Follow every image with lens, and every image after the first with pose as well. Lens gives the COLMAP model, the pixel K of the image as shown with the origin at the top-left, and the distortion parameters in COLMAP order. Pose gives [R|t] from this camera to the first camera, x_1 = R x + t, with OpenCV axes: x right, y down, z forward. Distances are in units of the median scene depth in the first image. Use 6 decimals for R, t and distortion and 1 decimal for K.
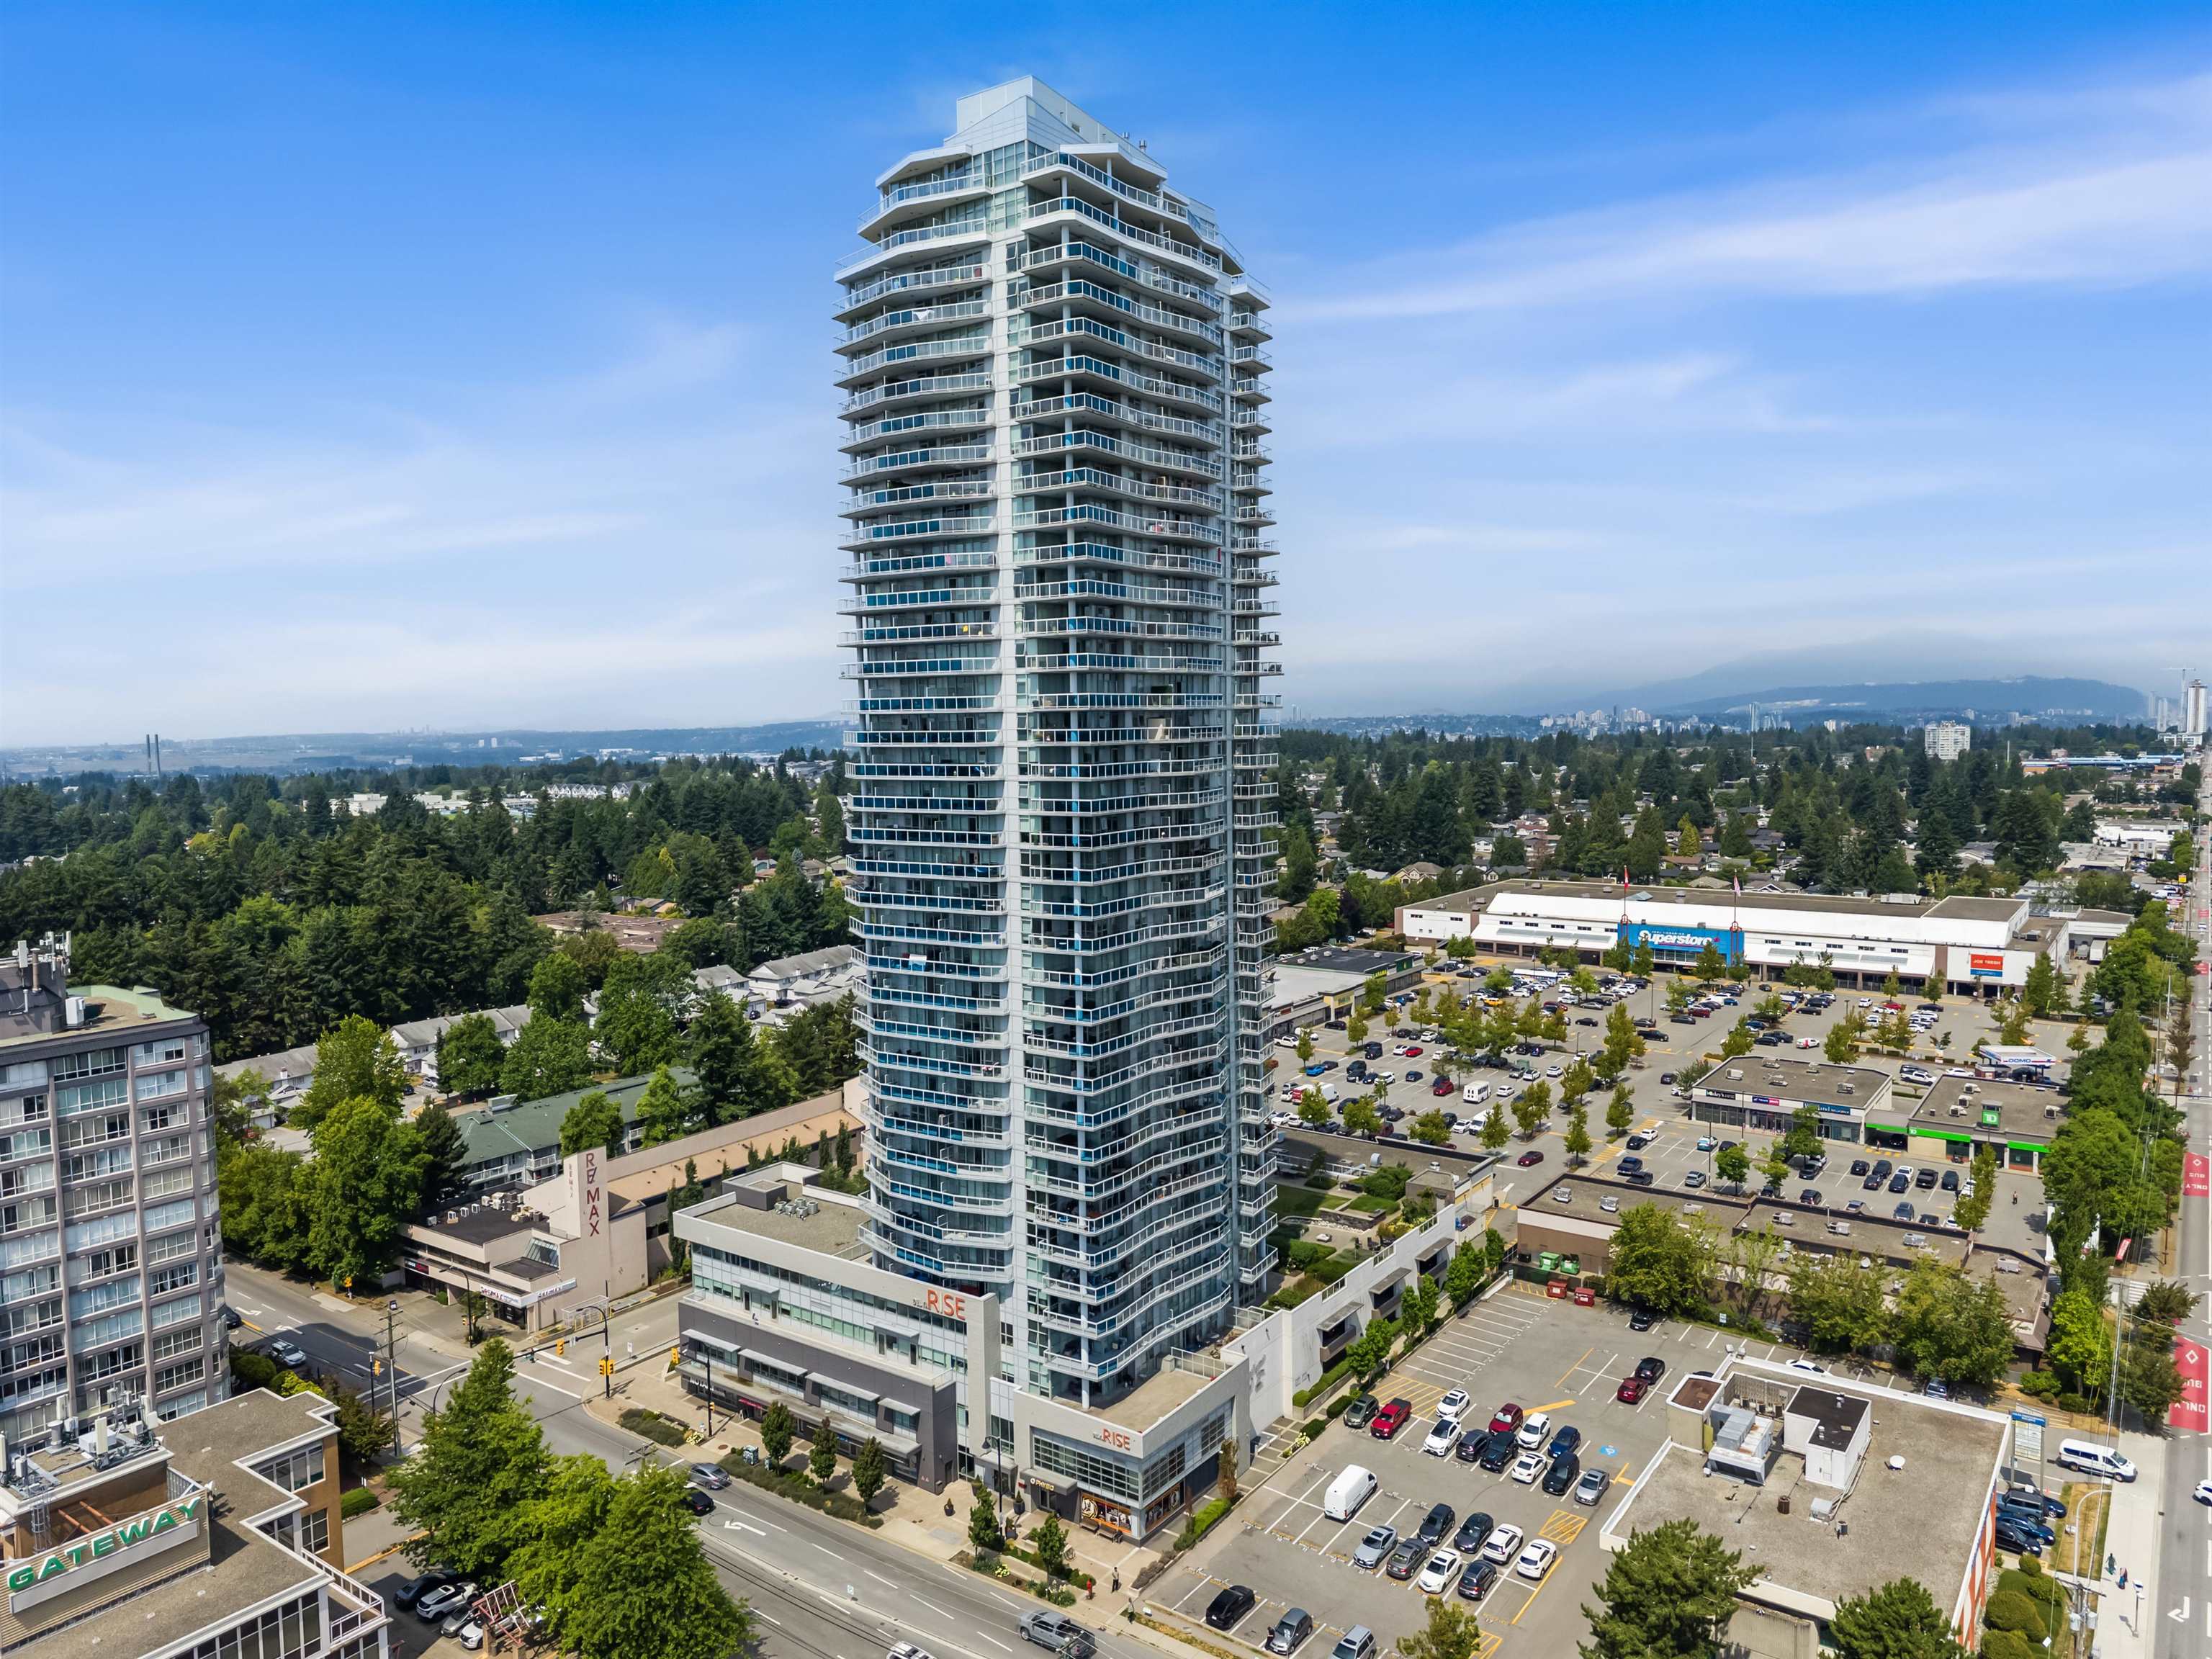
lens RADIAL K [[1521.2, 0, 1099.6], [0, 1521.2, 823.6], [0, 0, 1]] dist [0.070469, -0.062916]
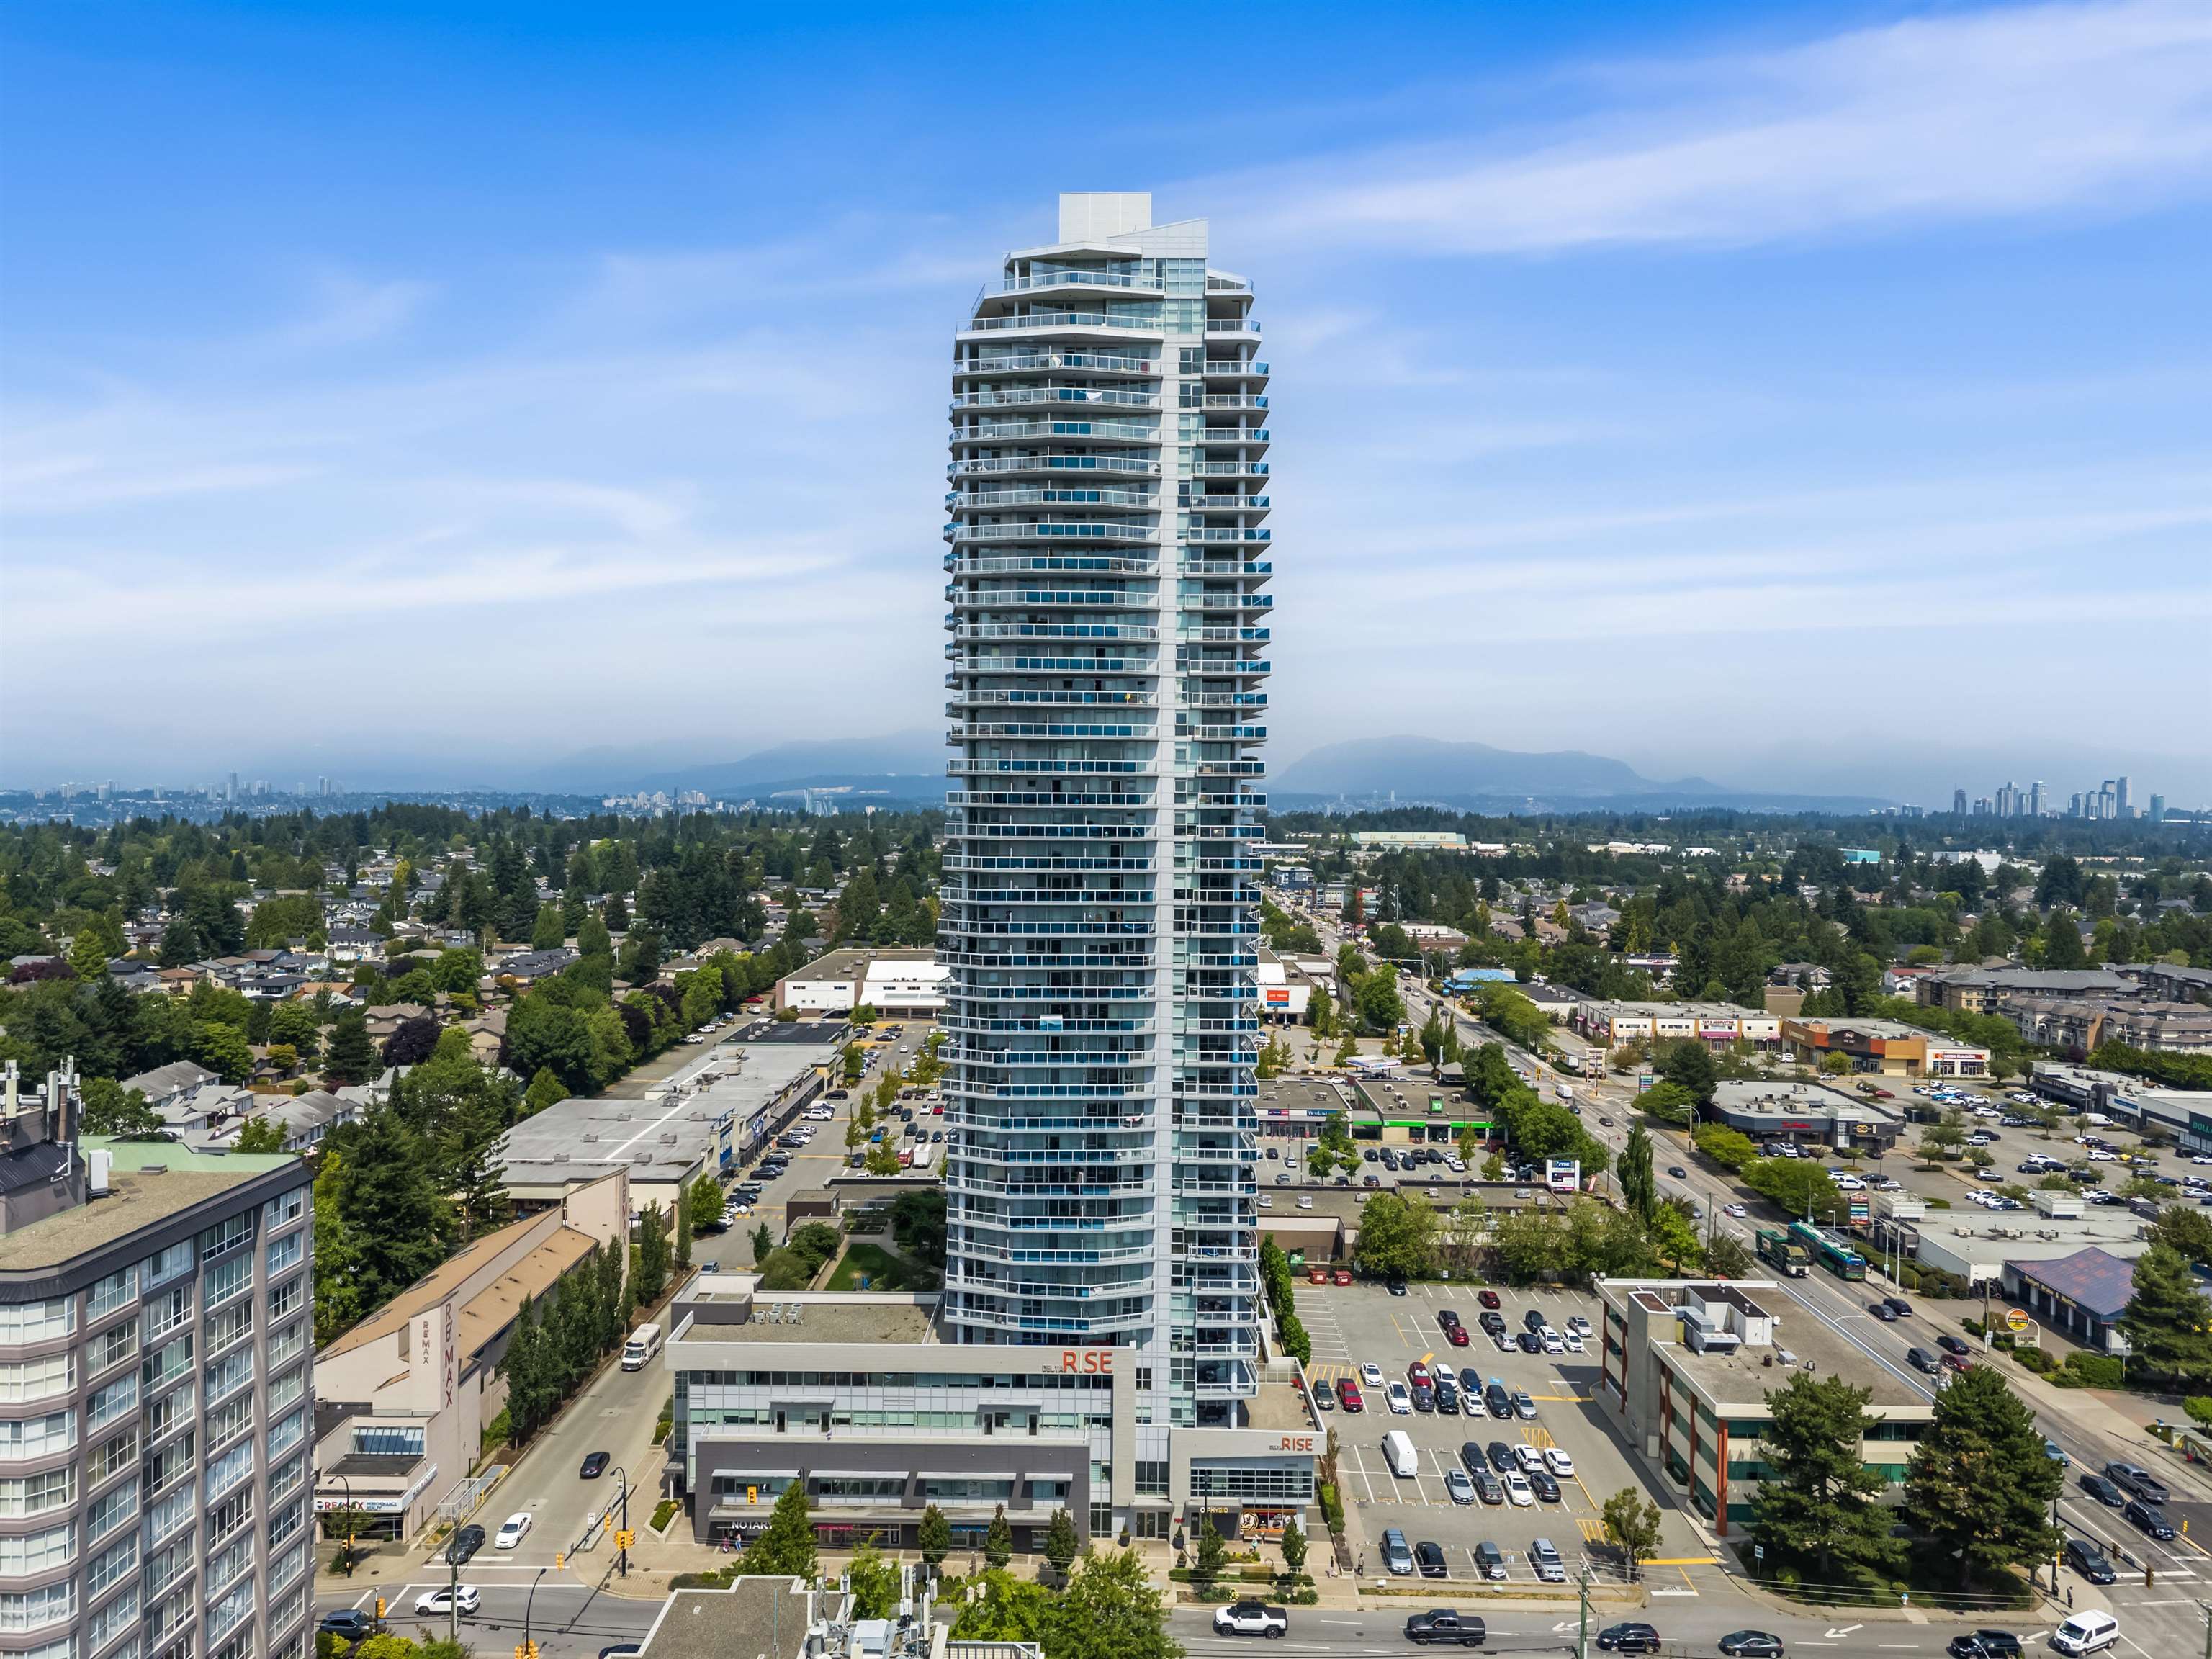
lens RADIAL K [[1504.9, 0, 1110.0], [0, 1504.9, 817.7], [0, 0, 1]] dist [0.121983, -0.258746]
pose [[0.812600, 0.013669, 0.582661, -0.689712], [0.019488, 0.998529, -0.050604, 0.007946], [-0.582495, 0.052476, 0.811138, 0.165290]]
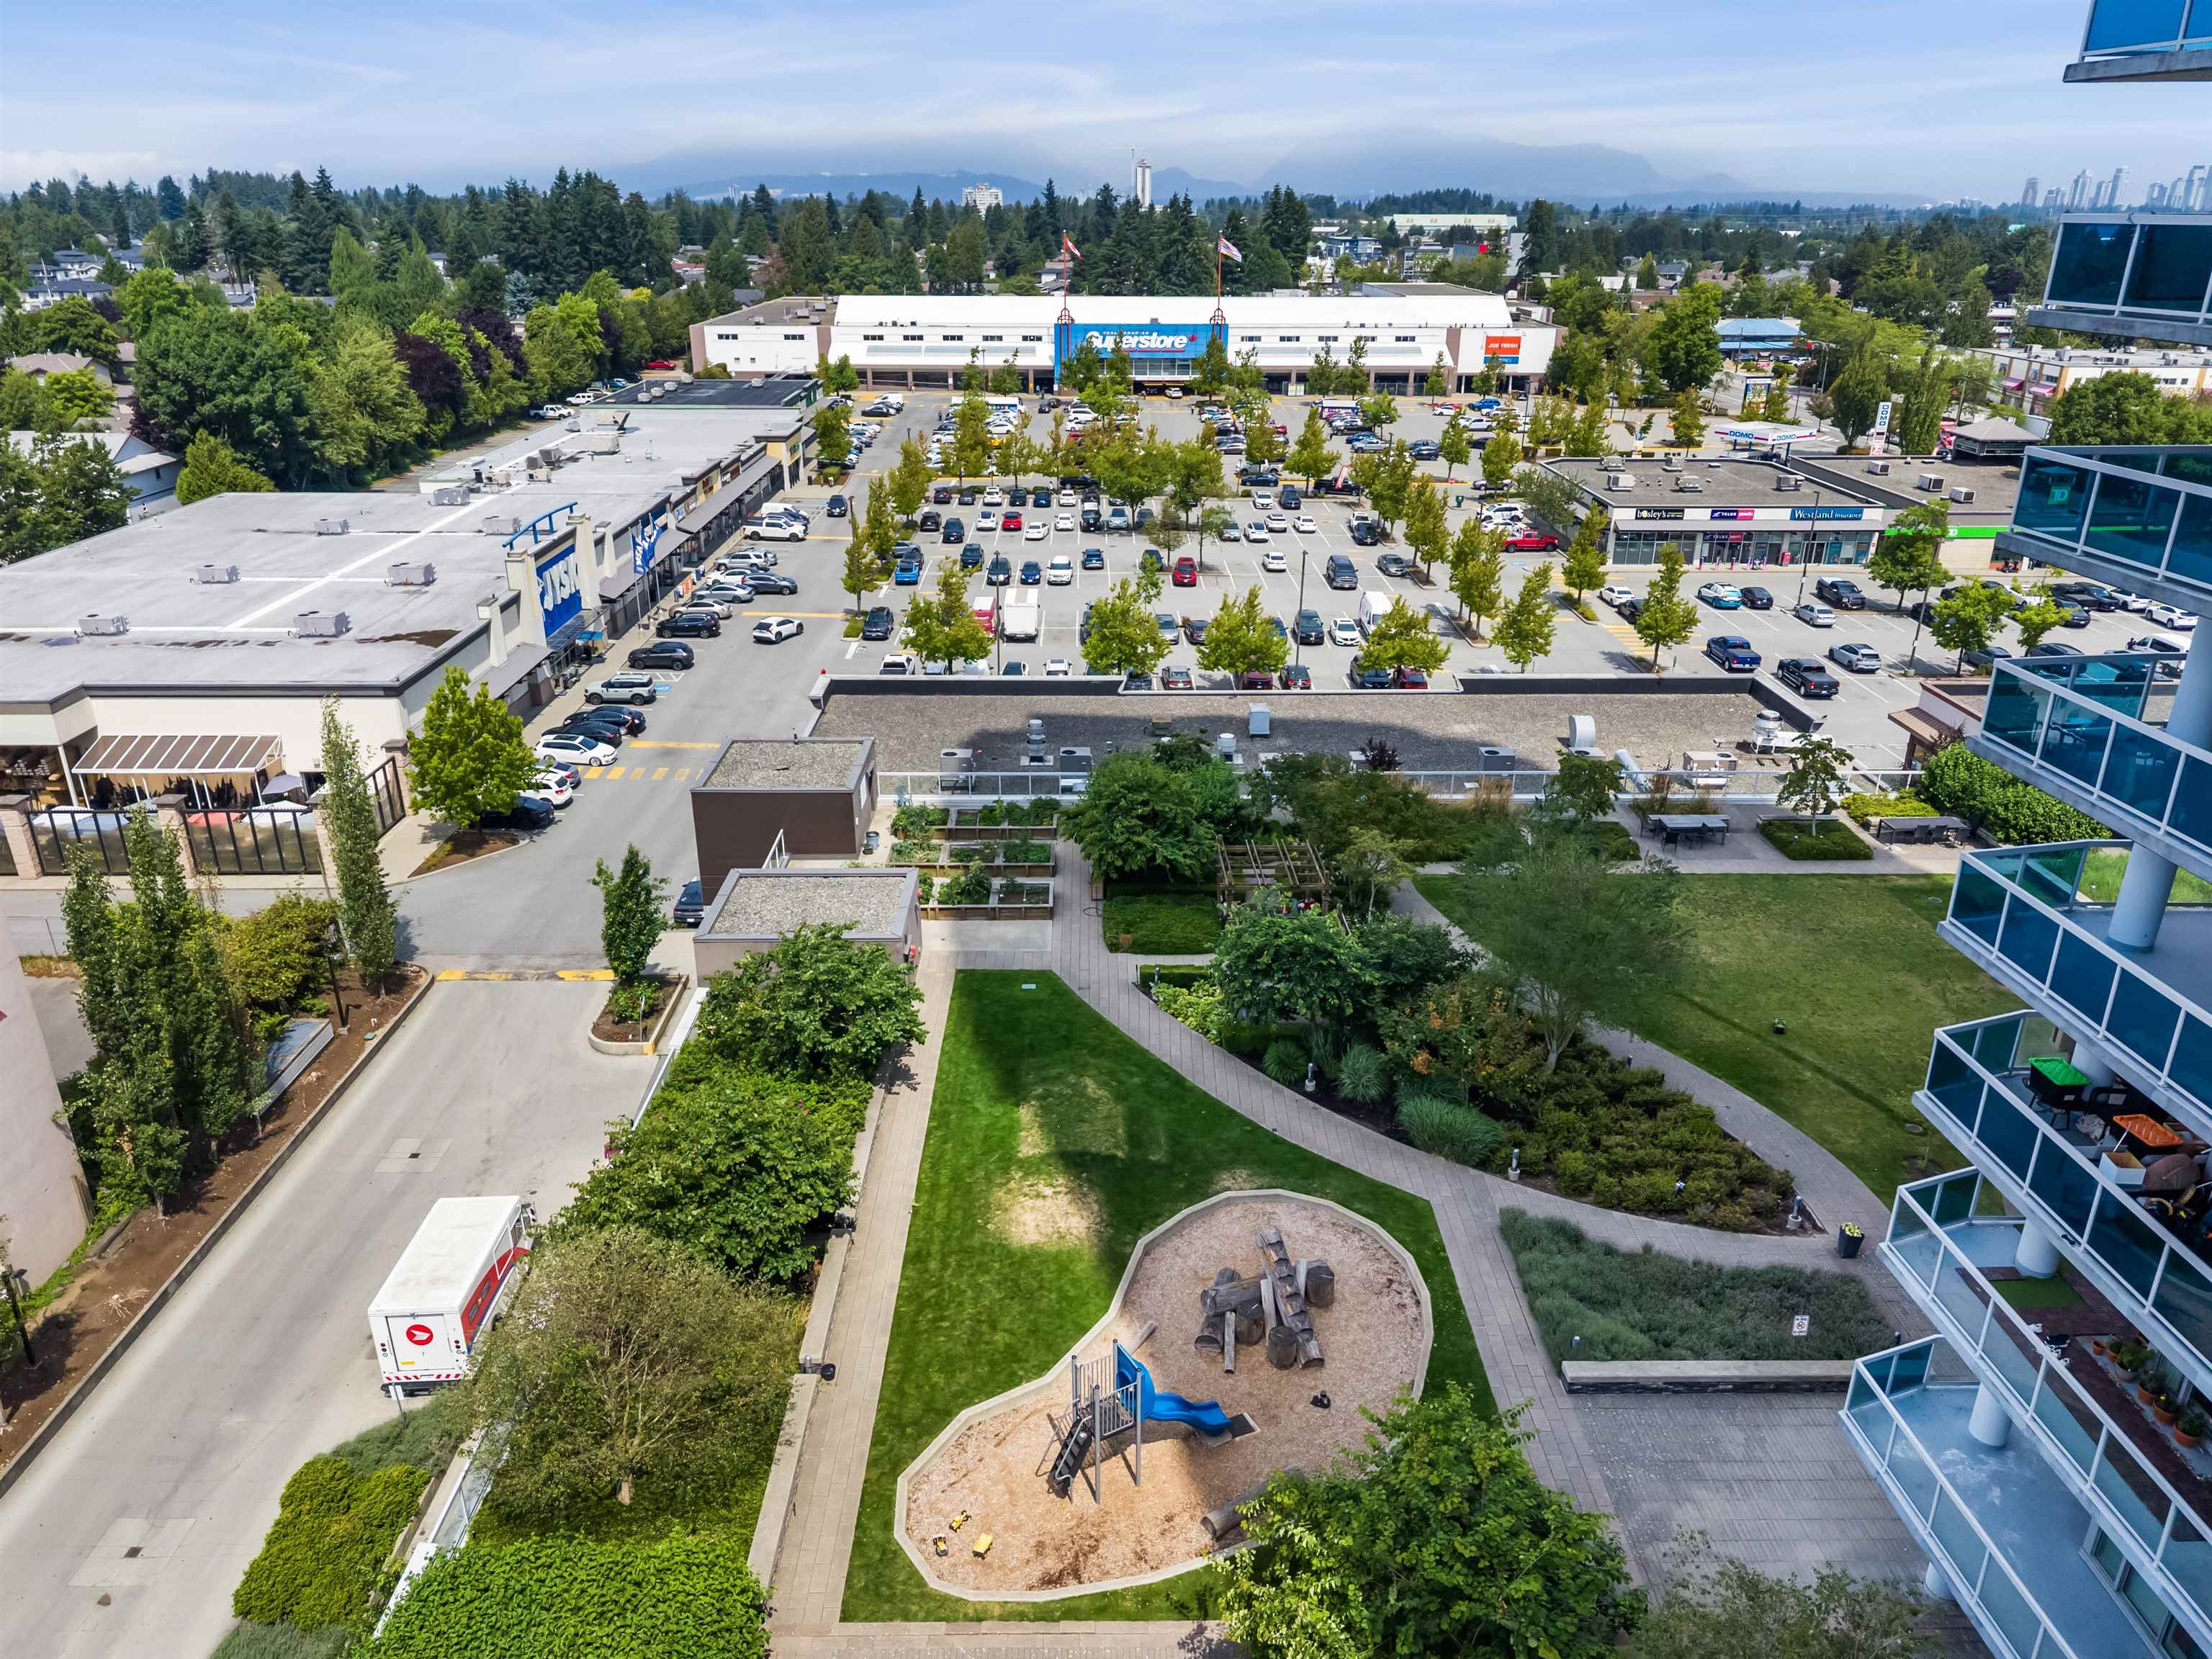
lens RADIAL K [[1521.2, 0, 1099.6], [0, 1521.2, 823.6], [0, 0, 1]] dist [0.070469, -0.062916]
pose [[0.801124, -0.205630, 0.562065, -0.211796], [0.025322, 0.949929, 0.311437, 0.187057], [-0.597963, -0.235267, 0.766218, 1.210395]]
